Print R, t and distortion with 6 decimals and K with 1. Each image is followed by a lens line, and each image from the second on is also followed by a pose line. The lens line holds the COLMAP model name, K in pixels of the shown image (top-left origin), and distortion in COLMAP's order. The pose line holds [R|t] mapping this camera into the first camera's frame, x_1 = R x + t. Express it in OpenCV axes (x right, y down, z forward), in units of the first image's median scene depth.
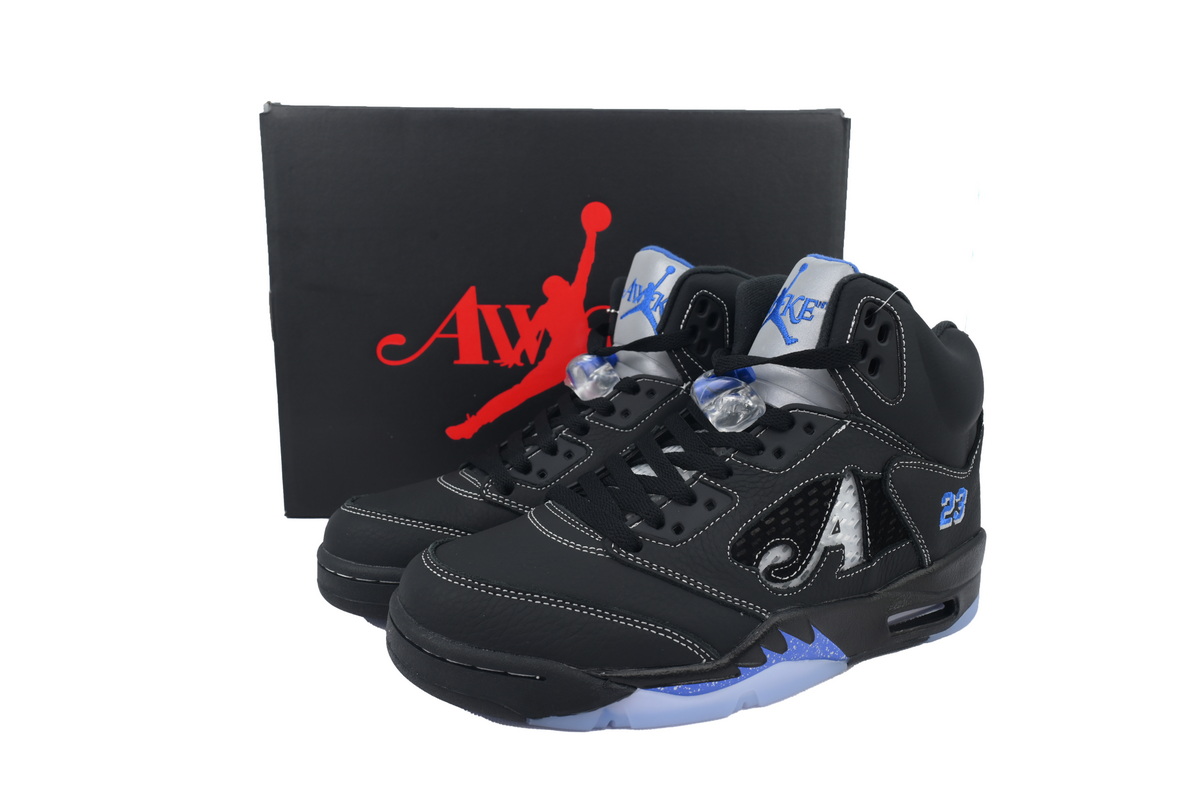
lens RADIAL K [[855.1, 0, 600.0], [0, 855.1, 400.0], [0, 0, 1]] dist [-0.000582, -0.000477]
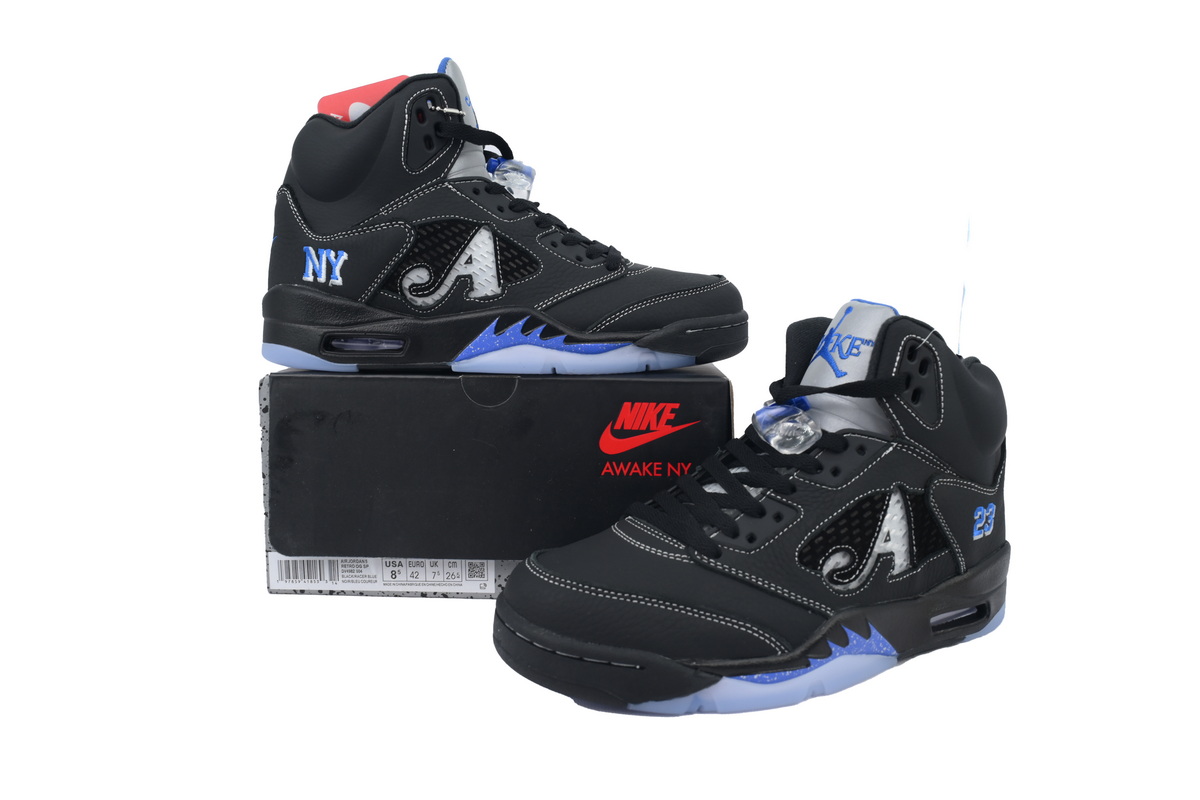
lens RADIAL K [[855.1, 0, 600.0], [0, 855.1, 400.0], [0, 0, 1]] dist [-0.000582, -0.000477]
pose [[0.999812, -0.003786, 0.019035, -0.127165], [0.004682, 0.998872, -0.047260, 0.018885], [-0.018834, 0.047340, 0.998701, -0.140293]]
